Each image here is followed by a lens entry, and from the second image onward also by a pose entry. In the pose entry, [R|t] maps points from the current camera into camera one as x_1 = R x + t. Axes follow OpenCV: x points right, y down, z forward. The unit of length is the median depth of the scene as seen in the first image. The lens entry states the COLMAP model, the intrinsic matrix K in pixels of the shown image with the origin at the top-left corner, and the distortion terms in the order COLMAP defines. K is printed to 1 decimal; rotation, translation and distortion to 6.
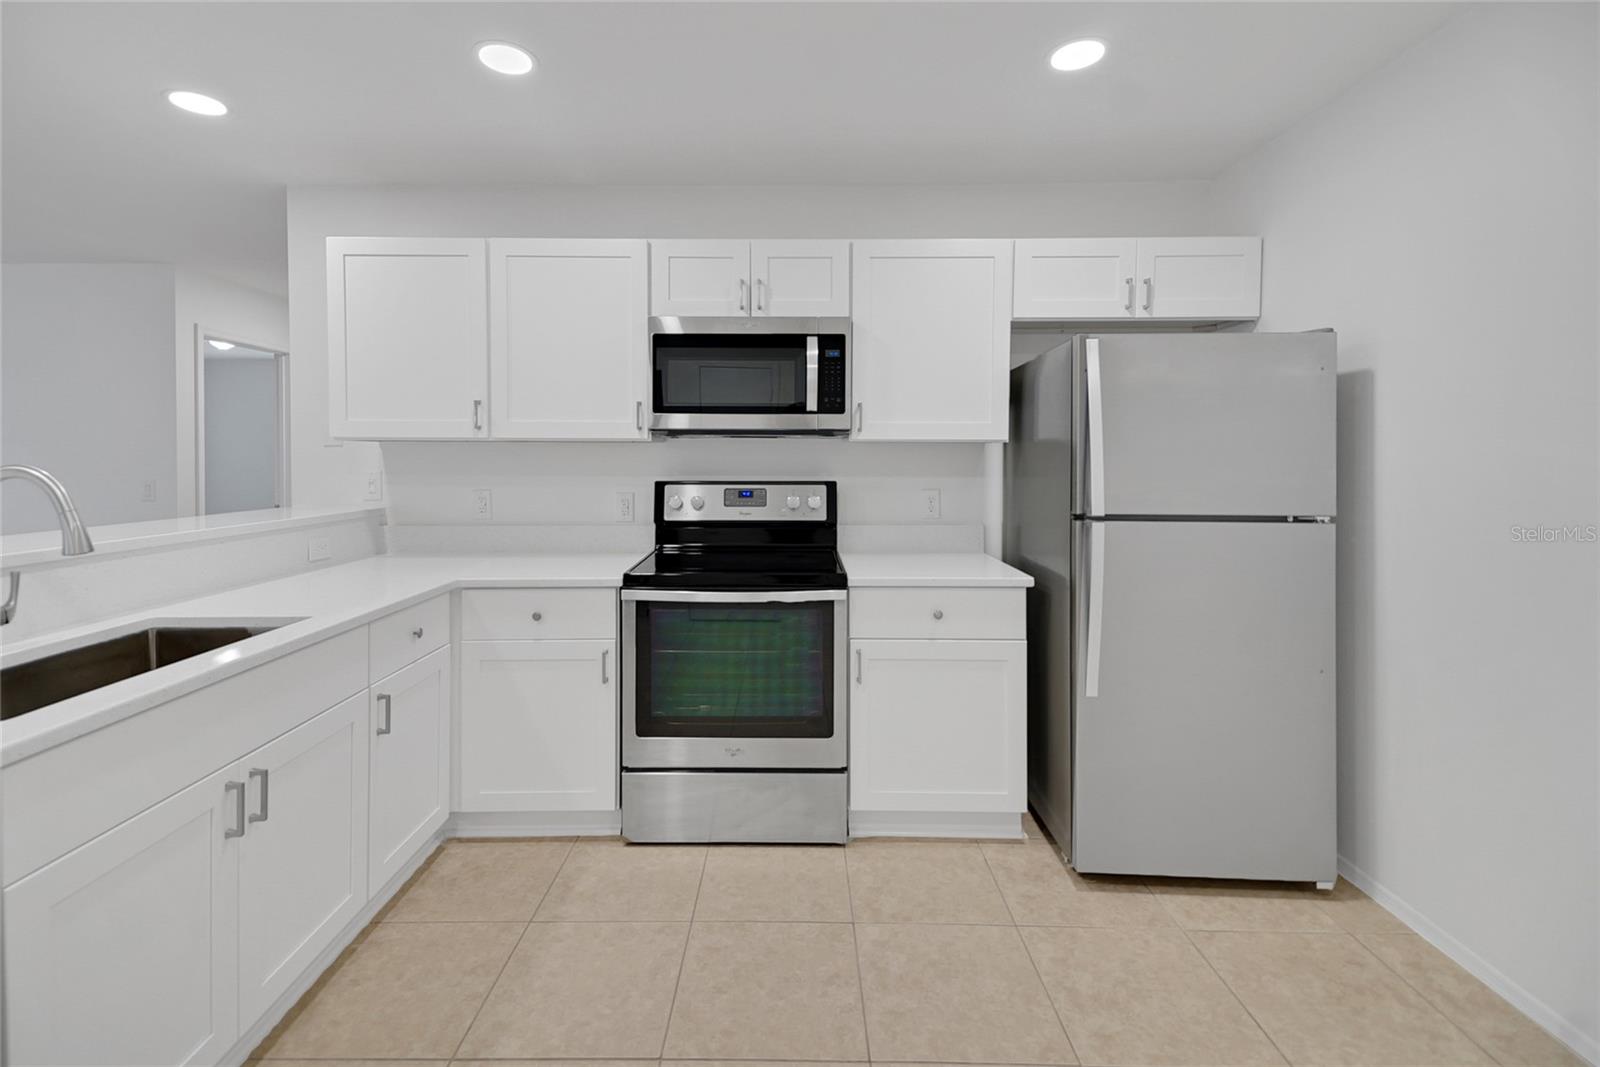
lens RADIAL K [[703.8, 0, 783.6], [0, 703.8, 462.9], [0, 0, 1]] dist [0.039566, -0.016694]
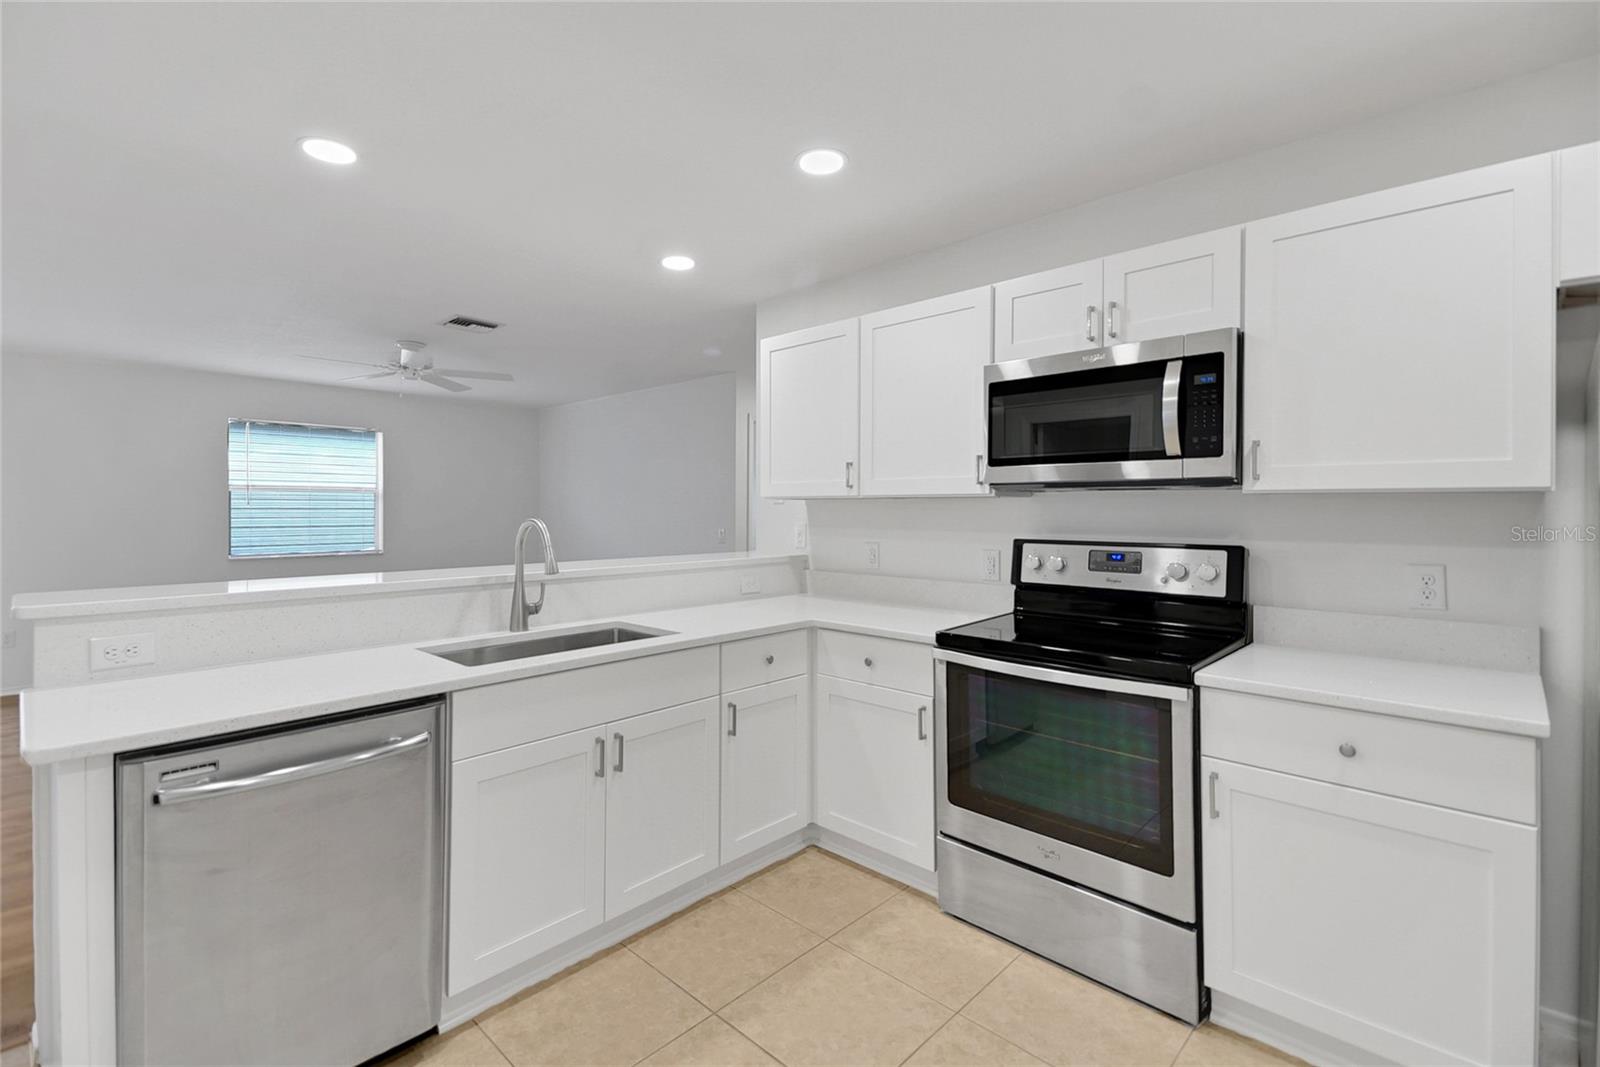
lens RADIAL K [[703.8, 0, 791.9], [0, 703.8, 509.3], [0, 0, 1]] dist [0.039566, -0.016694]
pose [[0.731288, 0.000162, -0.682069, 0.271902], [-0.010390, 0.999887, -0.010903, -0.000478], [0.681990, 0.015060, 0.731207, 0.128284]]
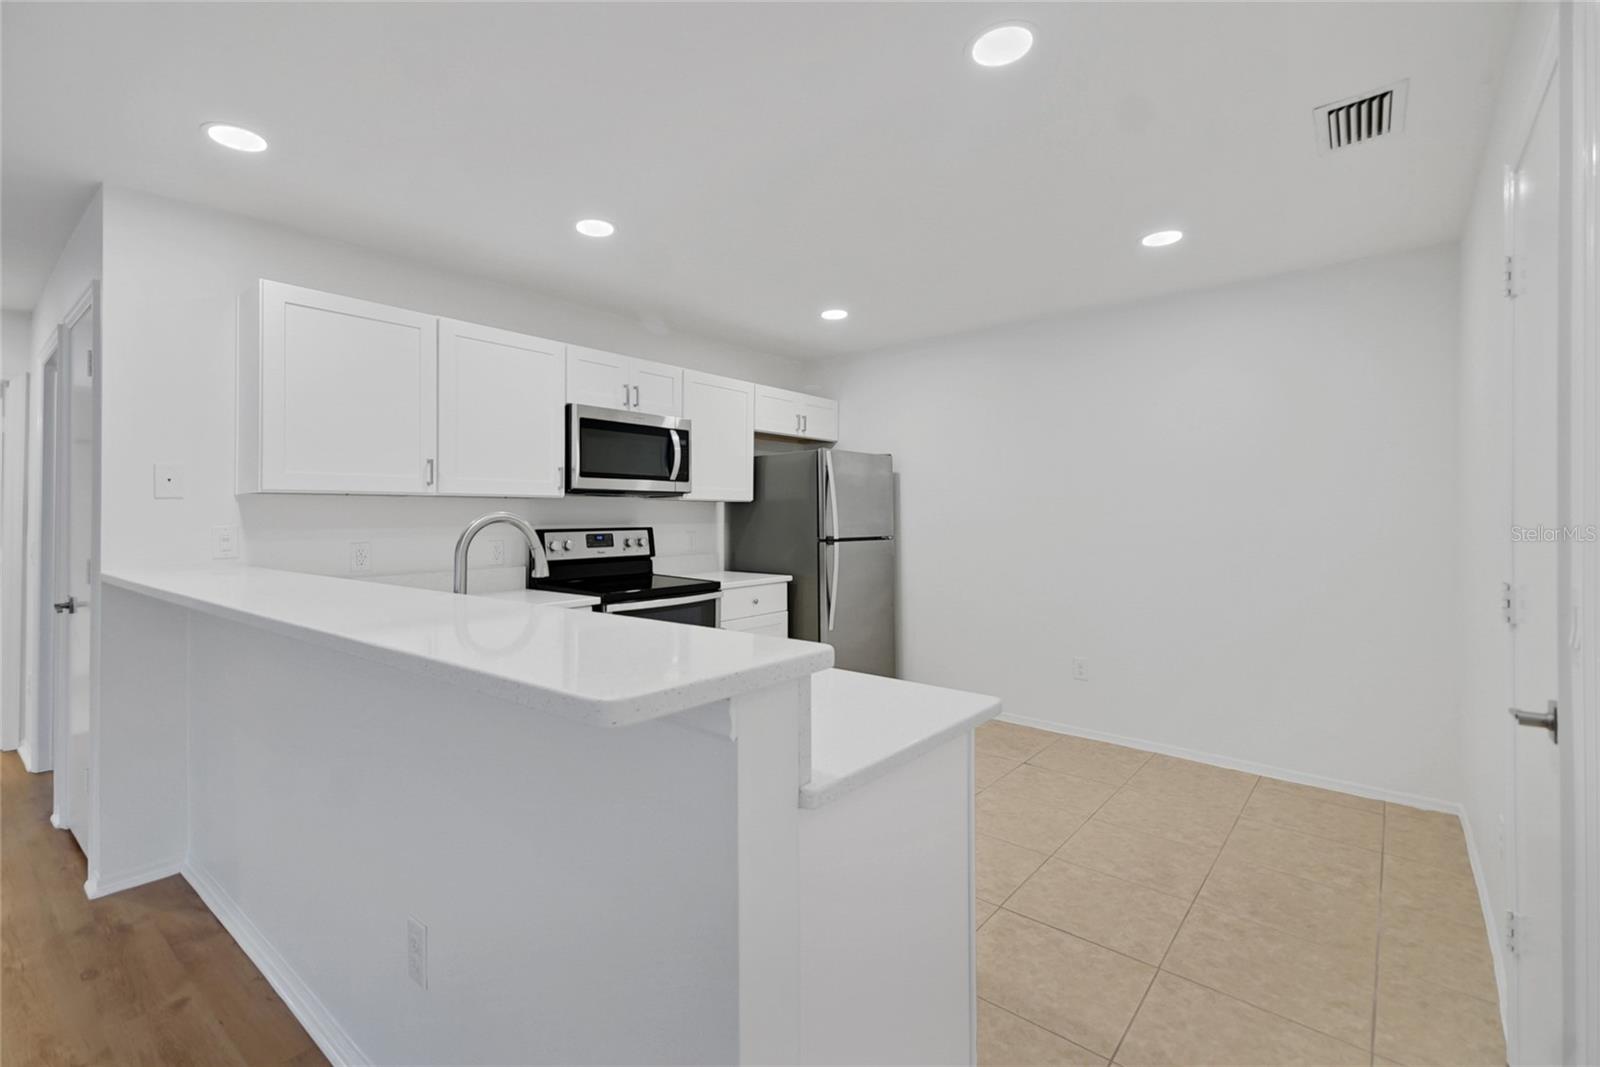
lens RADIAL K [[703.8, 0, 778.2], [0, 703.8, 507.5], [0, 0, 1]] dist [0.039566, -0.016694]
pose [[0.644514, 0.002851, 0.764588, -0.967579], [0.010695, 0.999862, -0.012743, 0.007681], [-0.764518, 0.016391, 0.644394, -0.138850]]
